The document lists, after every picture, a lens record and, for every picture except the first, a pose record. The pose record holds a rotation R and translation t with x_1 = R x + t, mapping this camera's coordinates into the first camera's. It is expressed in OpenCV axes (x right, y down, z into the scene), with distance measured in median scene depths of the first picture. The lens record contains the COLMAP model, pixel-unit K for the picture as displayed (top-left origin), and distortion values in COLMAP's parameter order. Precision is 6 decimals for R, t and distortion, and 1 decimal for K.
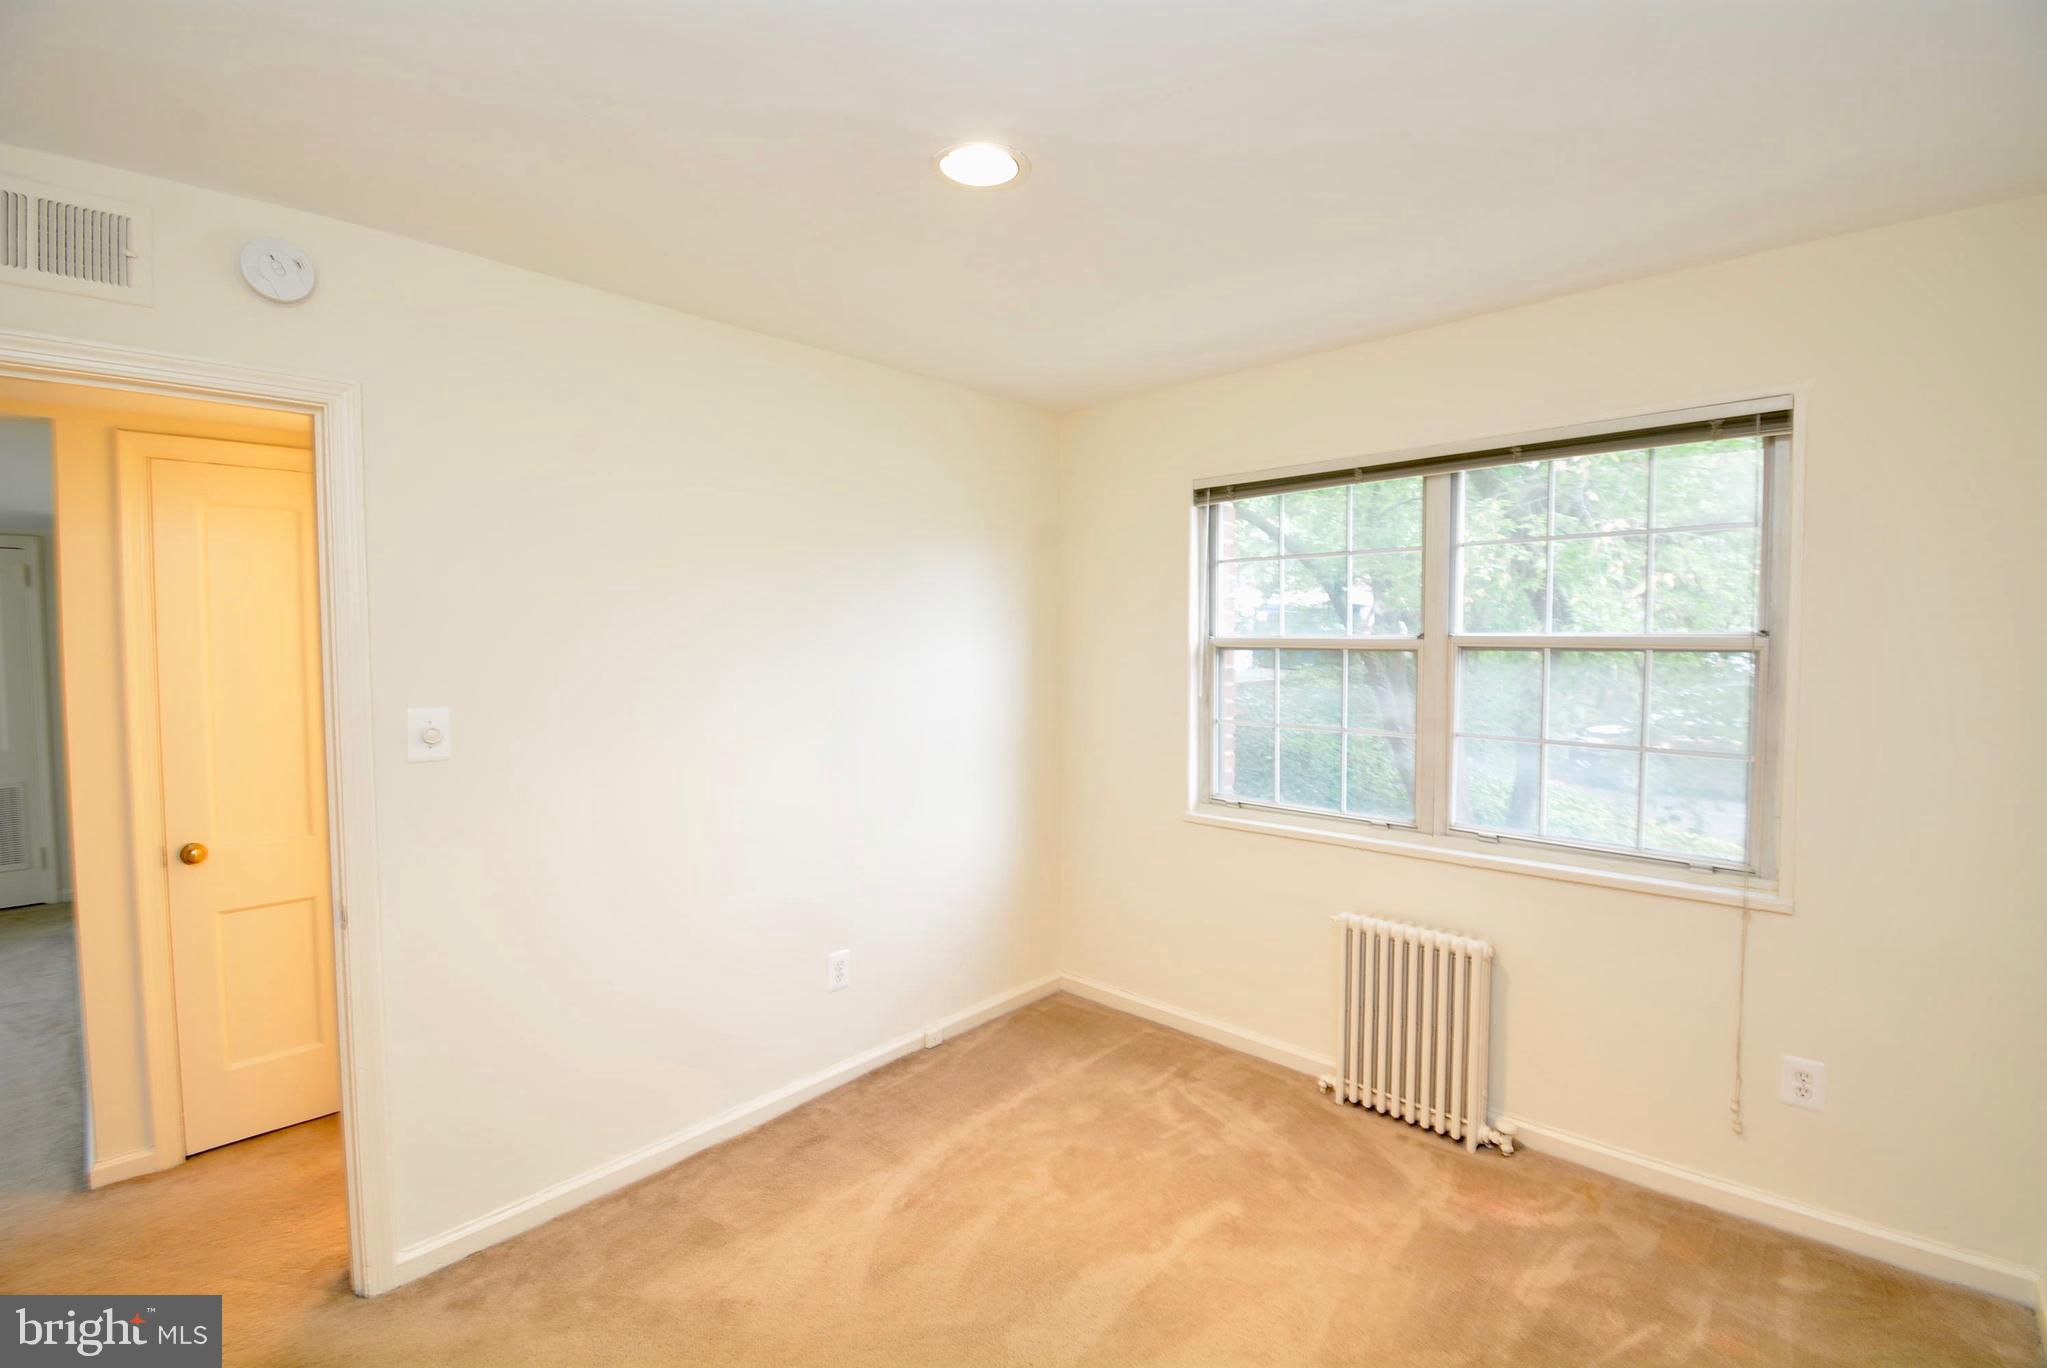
lens RADIAL K [[889.8, 0, 1023.5], [0, 889.8, 684.0], [0, 0, 1]] dist [-0.039613, -0.000547]
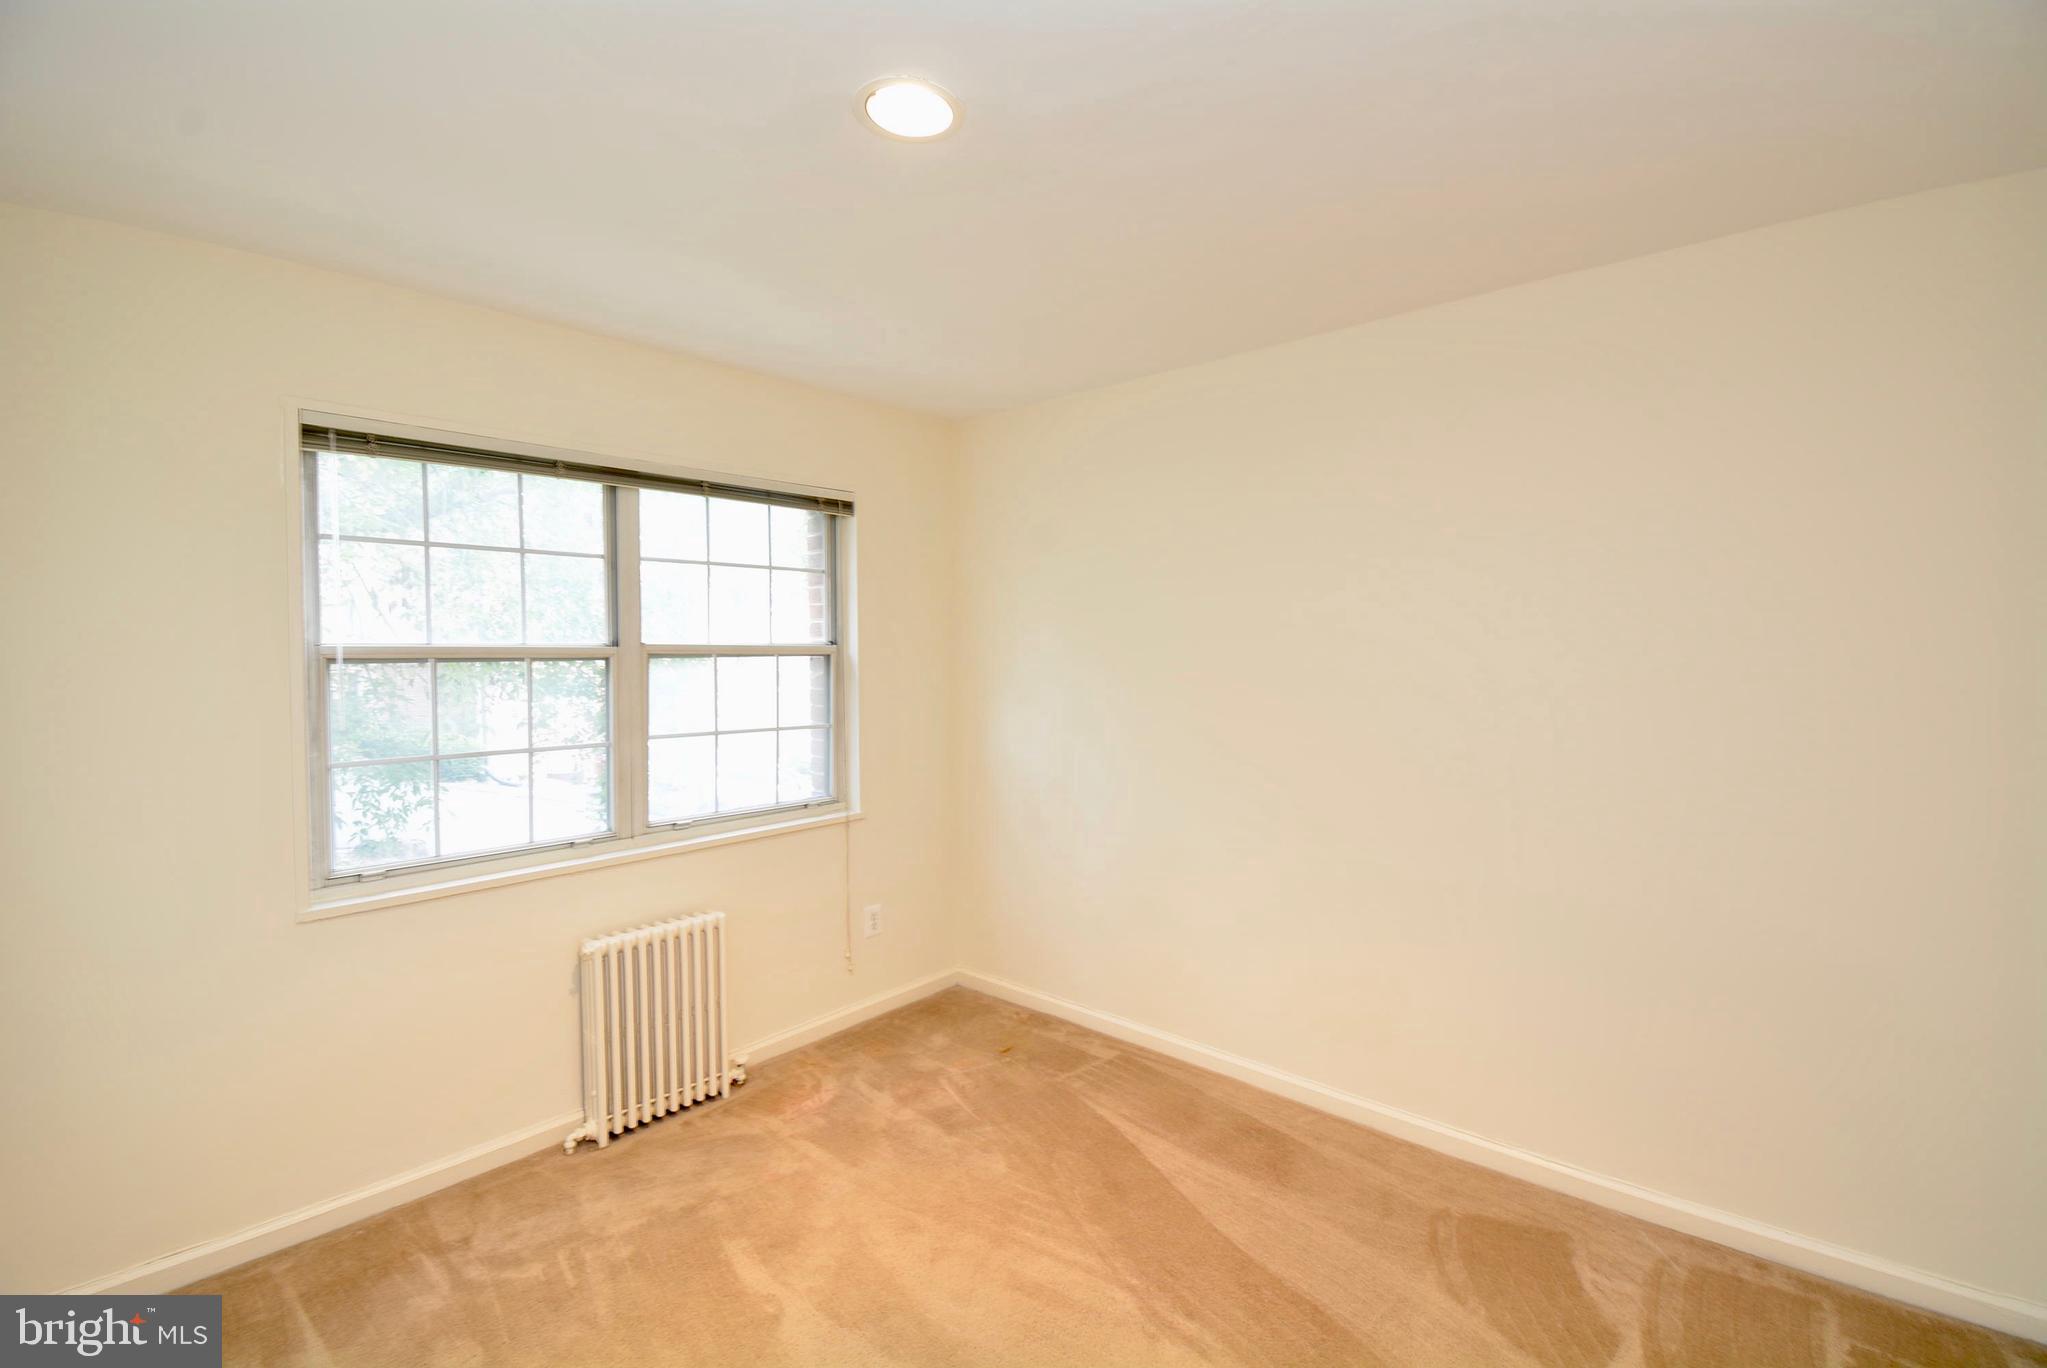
lens RADIAL K [[911.7, 0, 1019.7], [0, 911.7, 680.8], [0, 0, 1]] dist [0.007719, -0.024144]
pose [[-0.044509, -0.032596, 0.998477, -0.708454], [0.051381, 0.998070, 0.034873, -0.028449], [-0.997687, 0.052855, -0.042748, 0.673820]]
